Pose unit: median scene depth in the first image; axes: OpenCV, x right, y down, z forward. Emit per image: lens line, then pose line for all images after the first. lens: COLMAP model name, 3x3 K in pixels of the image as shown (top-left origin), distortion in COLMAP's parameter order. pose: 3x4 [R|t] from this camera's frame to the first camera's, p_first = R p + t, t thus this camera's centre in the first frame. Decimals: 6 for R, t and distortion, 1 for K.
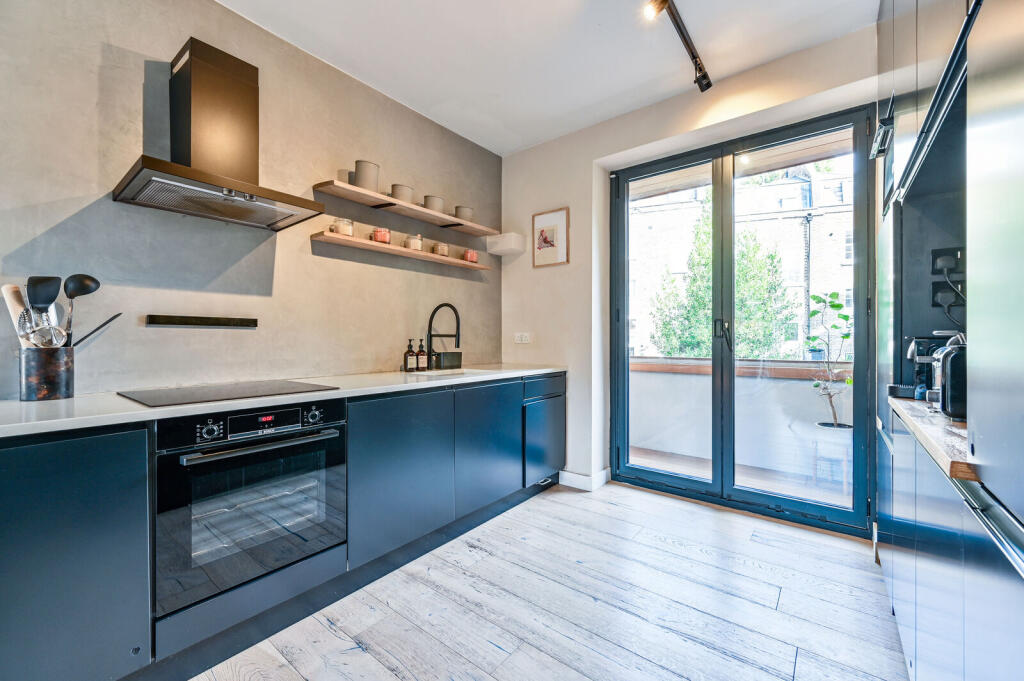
lens RADIAL K [[412.0, 0, 514.7], [0, 412.0, 337.4], [0, 0, 1]] dist [-0.000026, -0.000052]
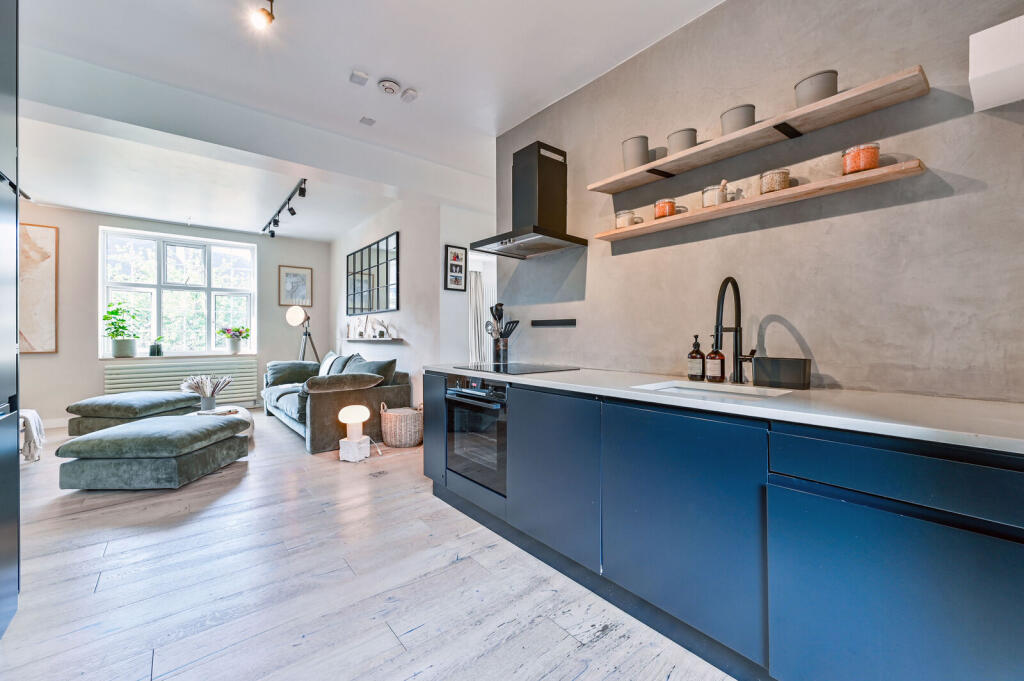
lens RADIAL K [[412.0, 0, 514.7], [0, 412.0, 337.4], [0, 0, 1]] dist [-0.000026, -0.000052]
pose [[-0.218354, 0.004316, -0.975860, 0.622733], [0.000835, 0.999991, 0.004236, 0.005855], [0.975869, 0.000110, -0.218355, 1.011016]]
